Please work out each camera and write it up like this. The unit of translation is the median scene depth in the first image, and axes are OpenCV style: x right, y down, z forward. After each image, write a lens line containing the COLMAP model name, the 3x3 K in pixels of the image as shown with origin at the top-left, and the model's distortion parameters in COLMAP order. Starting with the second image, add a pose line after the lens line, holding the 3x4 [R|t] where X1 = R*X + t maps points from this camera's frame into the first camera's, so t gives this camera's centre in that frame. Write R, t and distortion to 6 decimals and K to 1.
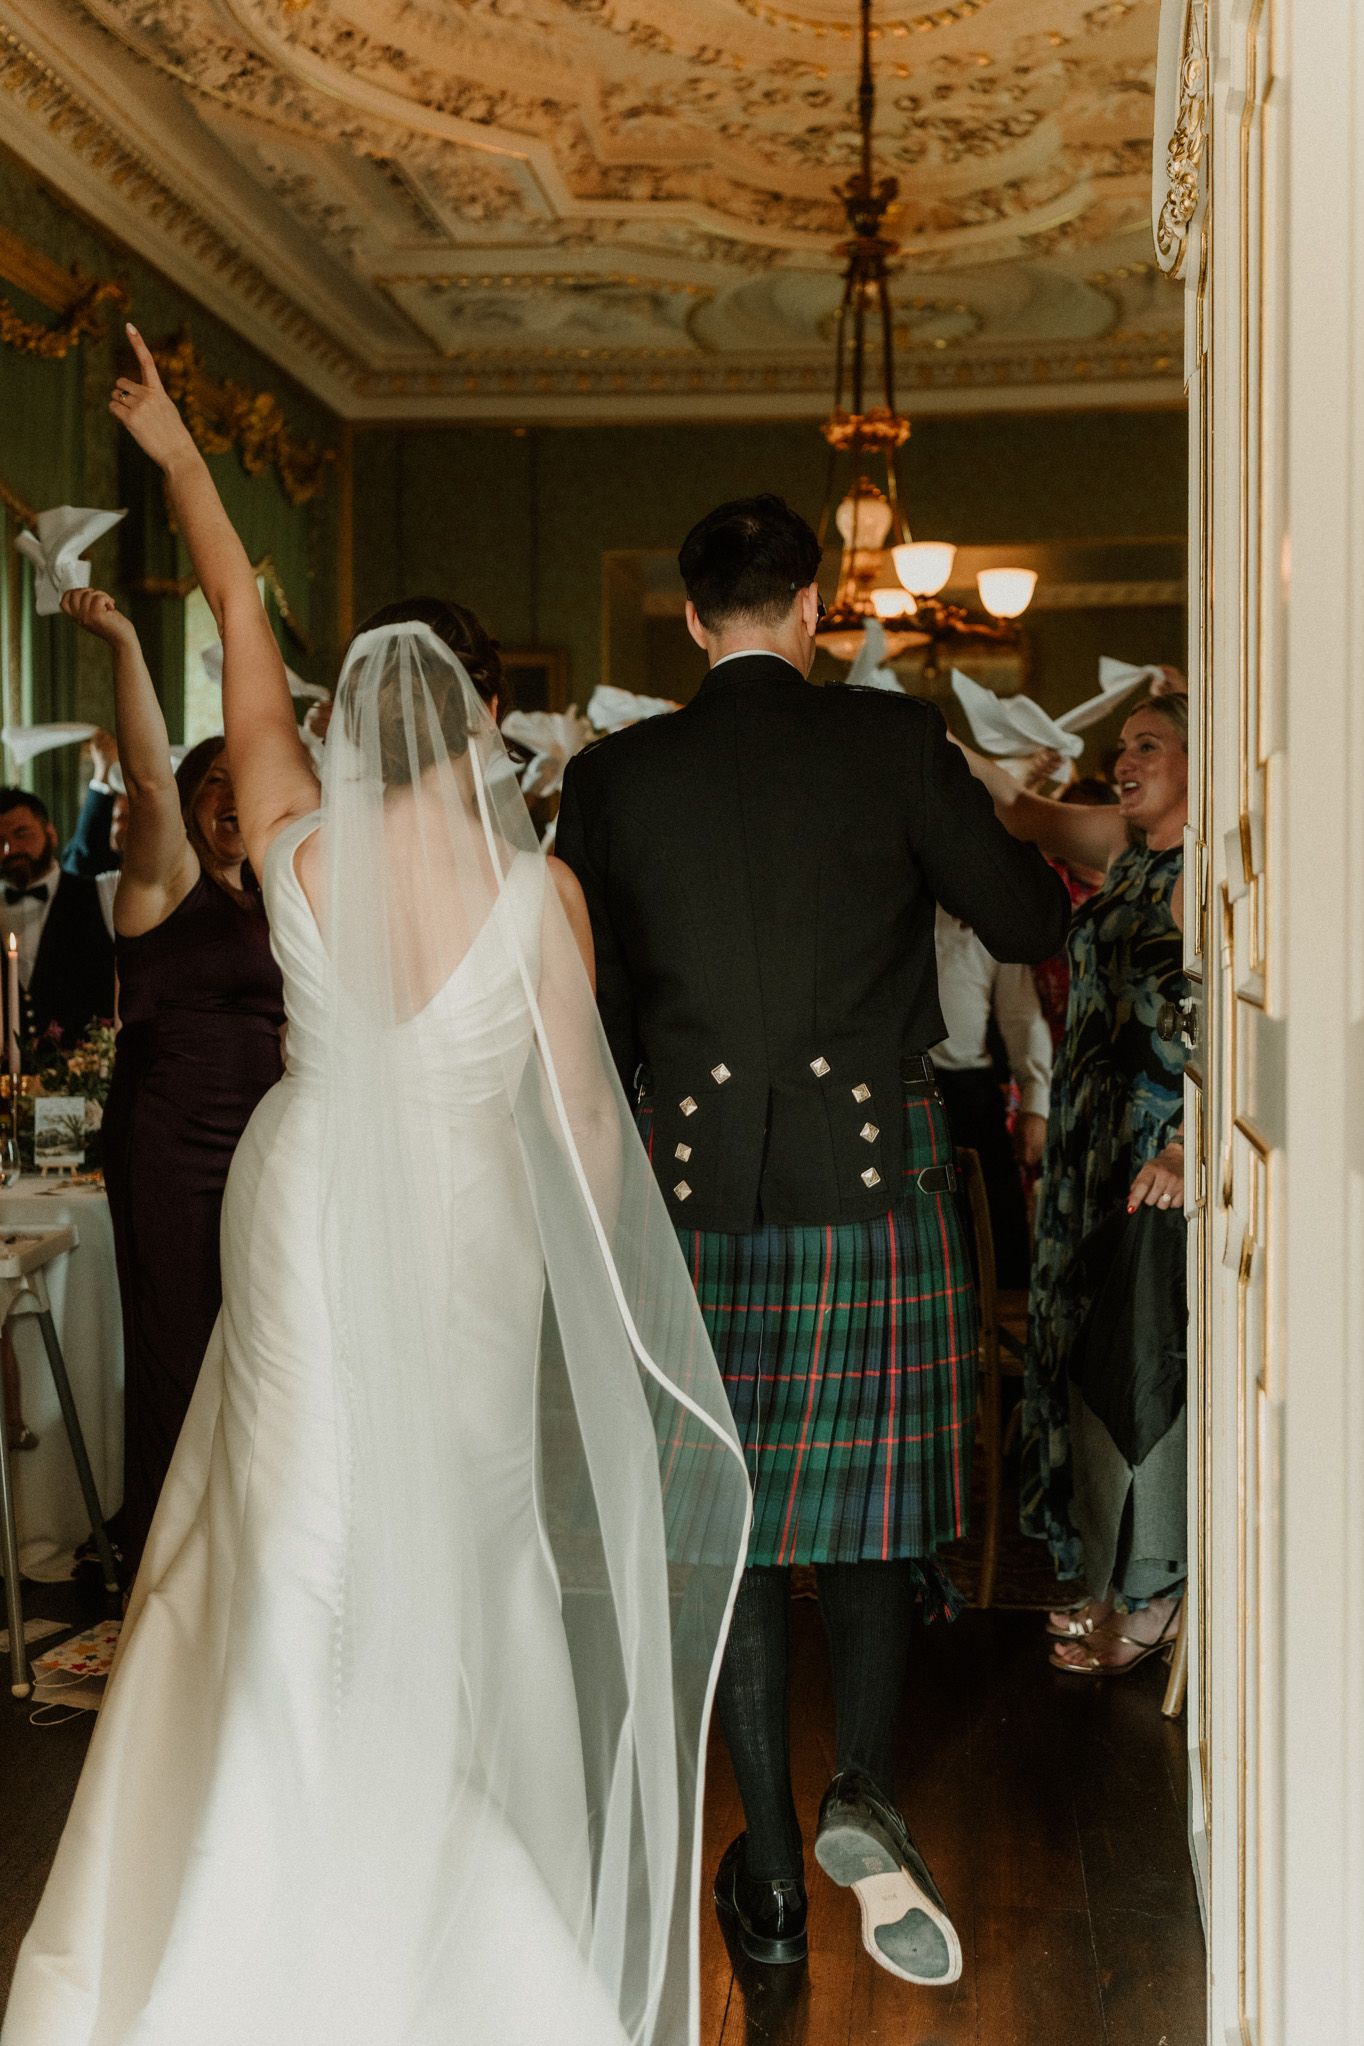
lens RADIAL K [[2088.2, 0, 731.5], [0, 2088.2, 967.4], [0, 0, 1]] dist [0.000690, 0.006357]
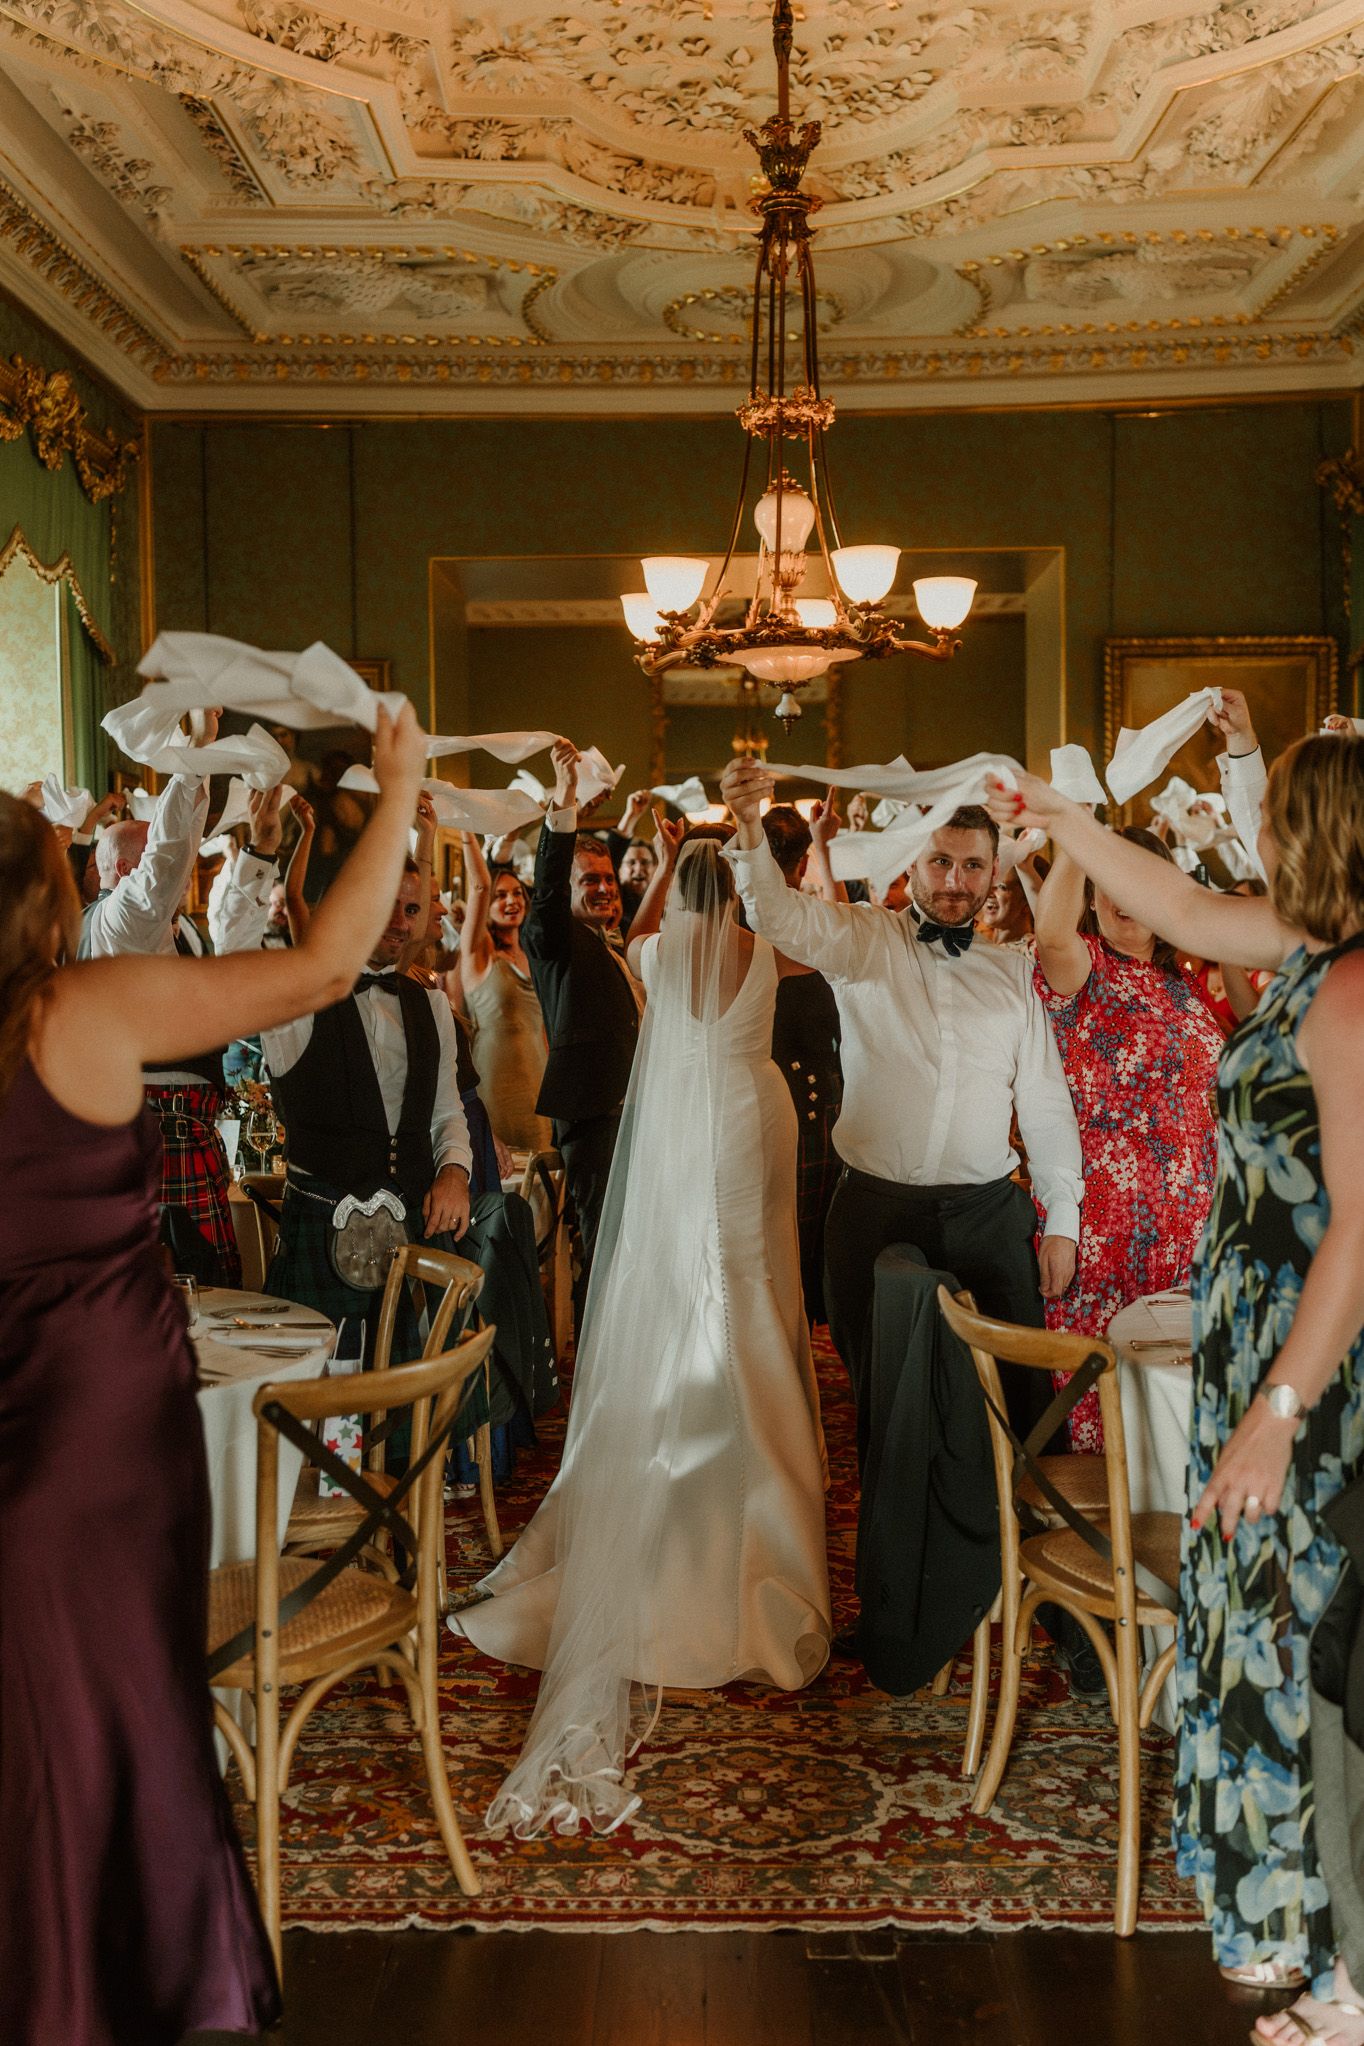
lens RADIAL K [[2009.7, 0, 682.0], [0, 2009.7, 1023.0], [0, 0, 1]] dist [0.000438, 0.011279]
pose [[0.995640, -0.012212, 0.092477, -0.046366], [0.009681, 0.999568, 0.027766, -0.020988], [-0.092776, -0.026750, 0.995328, 0.125483]]
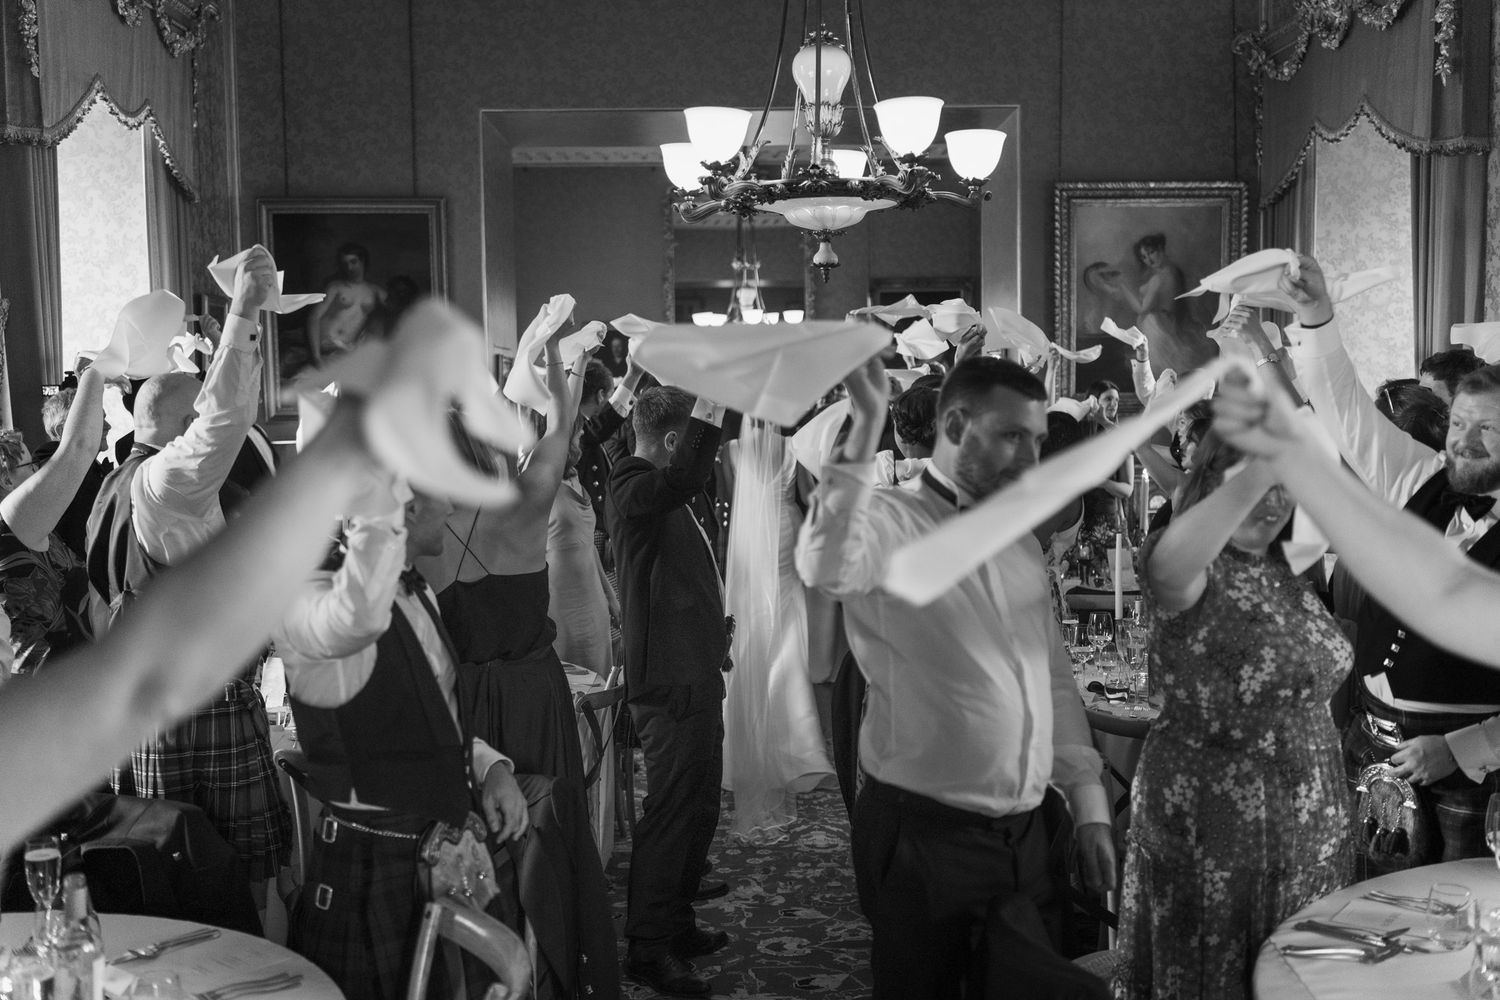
lens RADIAL K [[1473.4, 0, 751.0], [0, 1473.4, 482.8], [0, 0, 1]] dist [0.000438, 0.011279]
pose [[0.989573, -0.018390, 0.142855, -0.046497], [0.011918, 0.998869, 0.046025, -0.052320], [-0.143540, -0.043843, 0.988673, 0.289657]]
